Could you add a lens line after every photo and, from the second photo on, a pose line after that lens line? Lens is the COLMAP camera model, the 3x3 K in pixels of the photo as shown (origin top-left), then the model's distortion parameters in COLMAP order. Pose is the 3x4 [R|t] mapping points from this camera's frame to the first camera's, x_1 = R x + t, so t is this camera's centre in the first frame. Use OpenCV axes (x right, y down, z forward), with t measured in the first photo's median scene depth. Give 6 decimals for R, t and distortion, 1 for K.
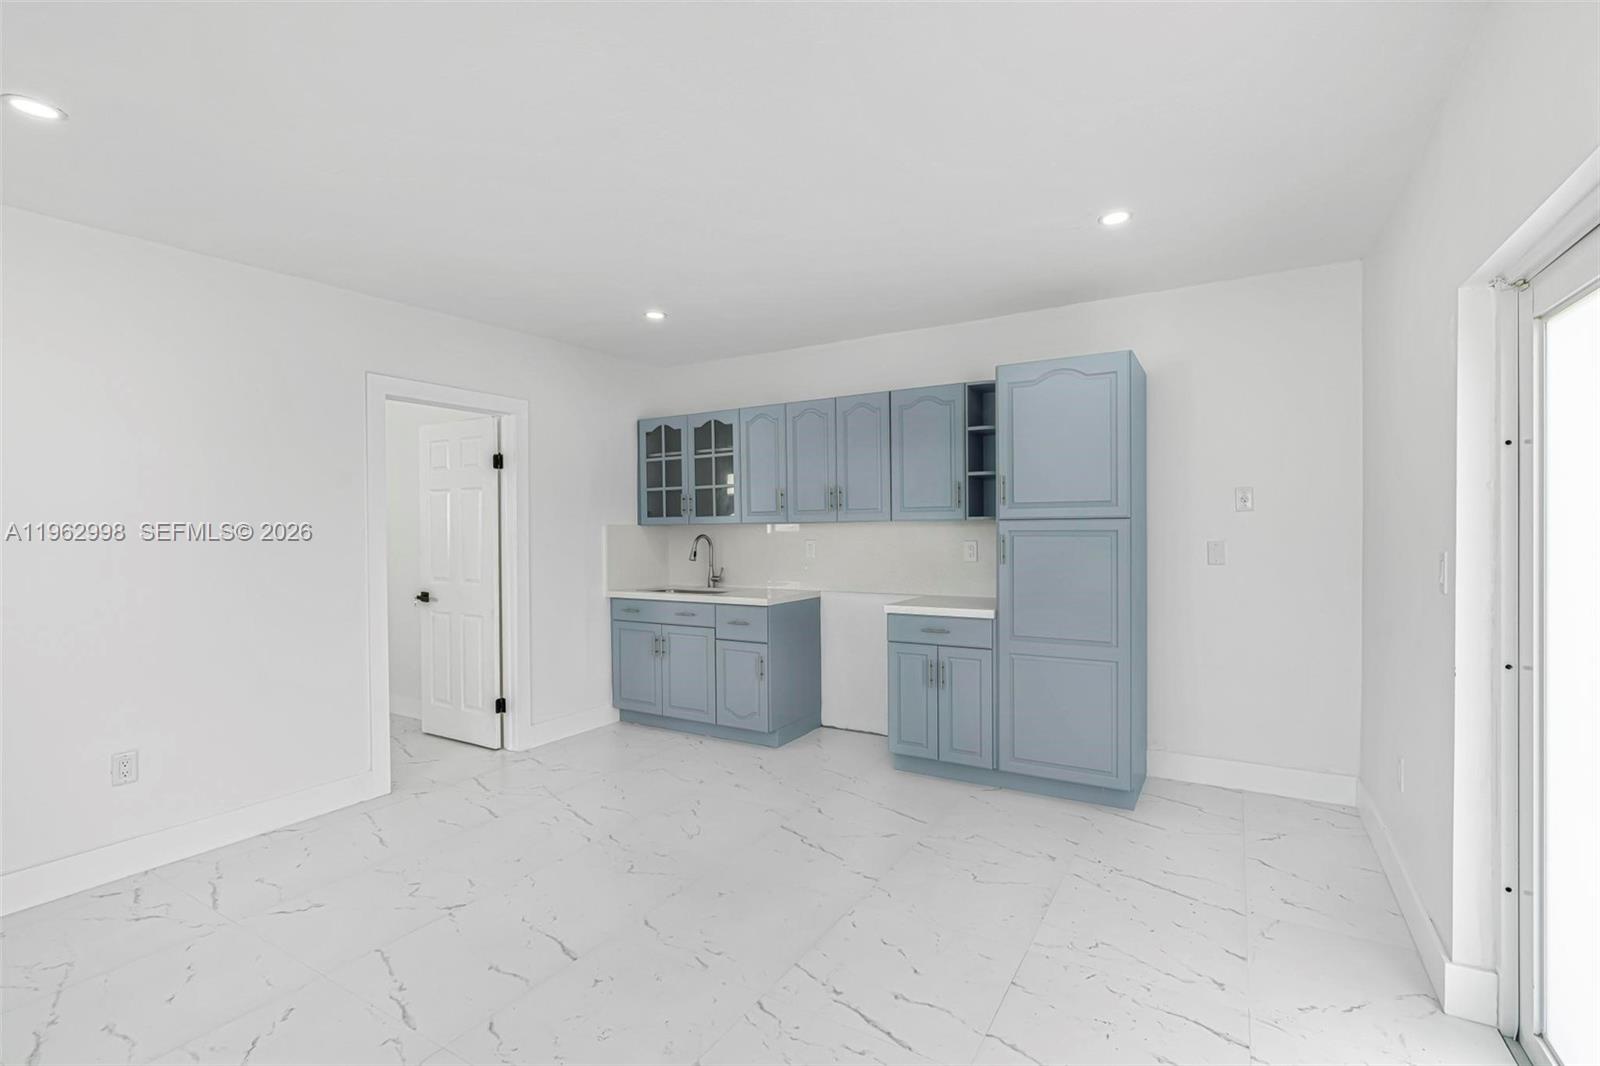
lens RADIAL K [[733.5, 0, 813.2], [0, 733.5, 537.4], [0, 0, 1]] dist [0.001398, 0.003255]
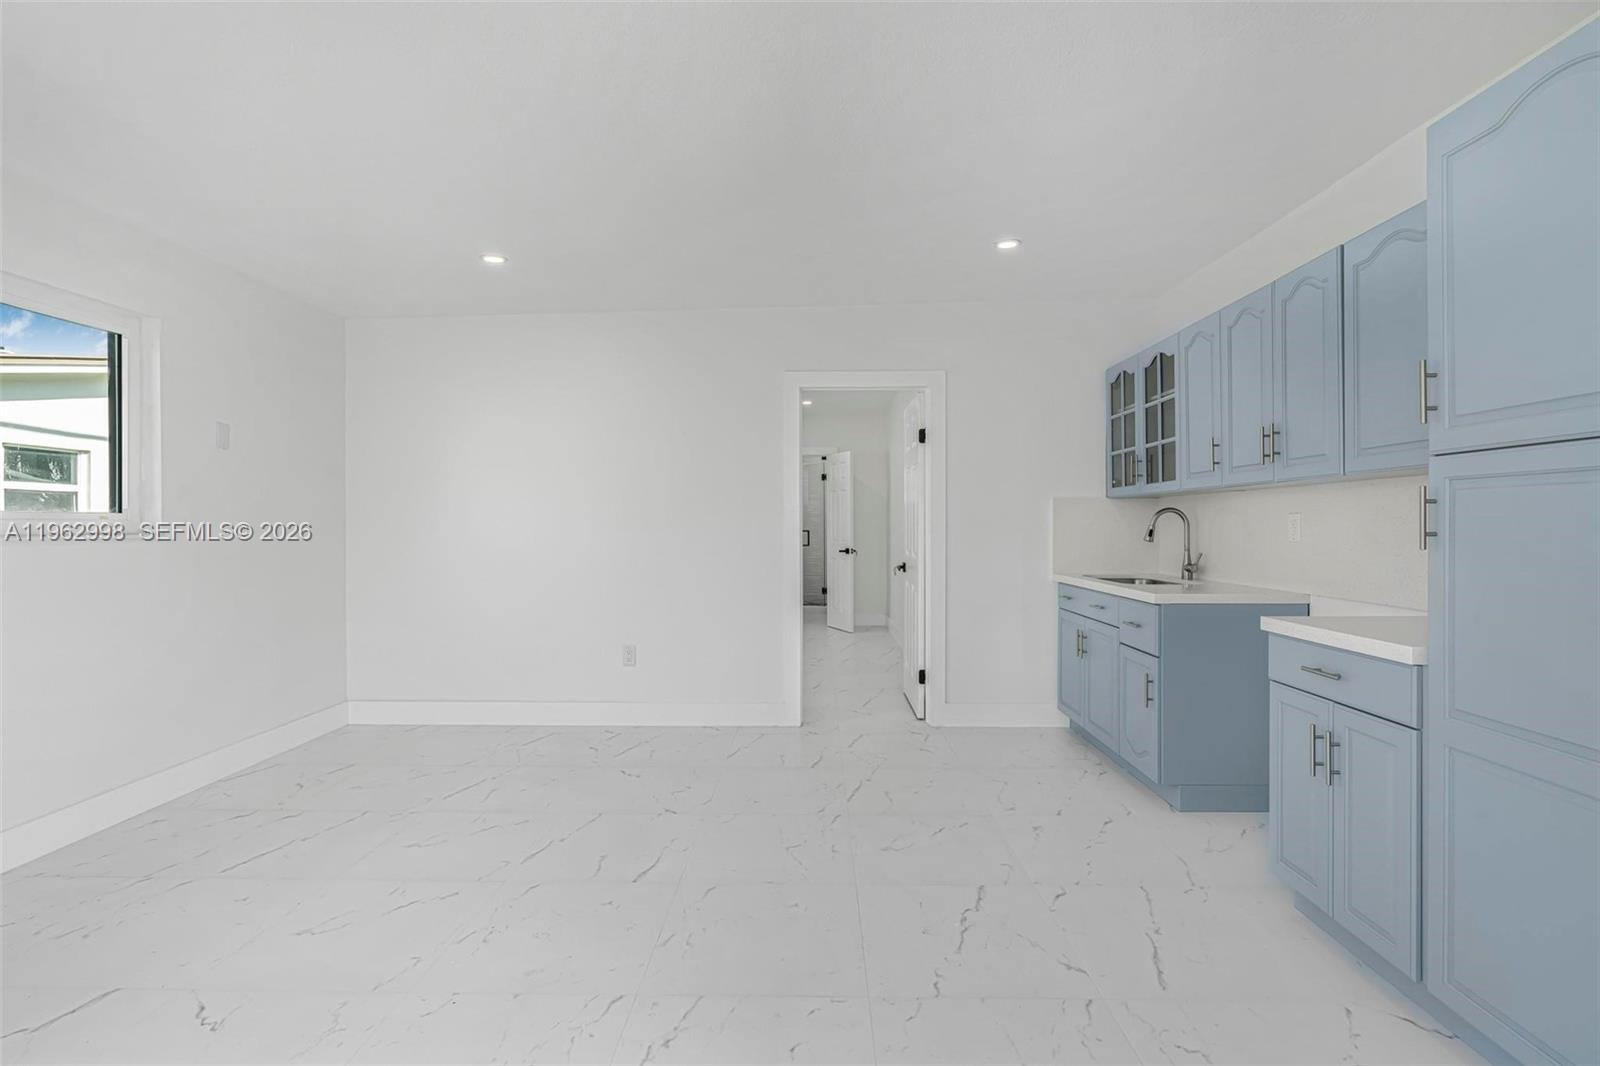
lens RADIAL K [[733.5, 0, 742.0], [0, 733.5, 518.3], [0, 0, 1]] dist [0.001398, 0.003255]
pose [[0.488830, 0.002004, -0.872377, 0.331748], [-0.010649, 0.999937, -0.003670, 0.016301], [0.872314, 0.011084, 0.488820, 0.280822]]
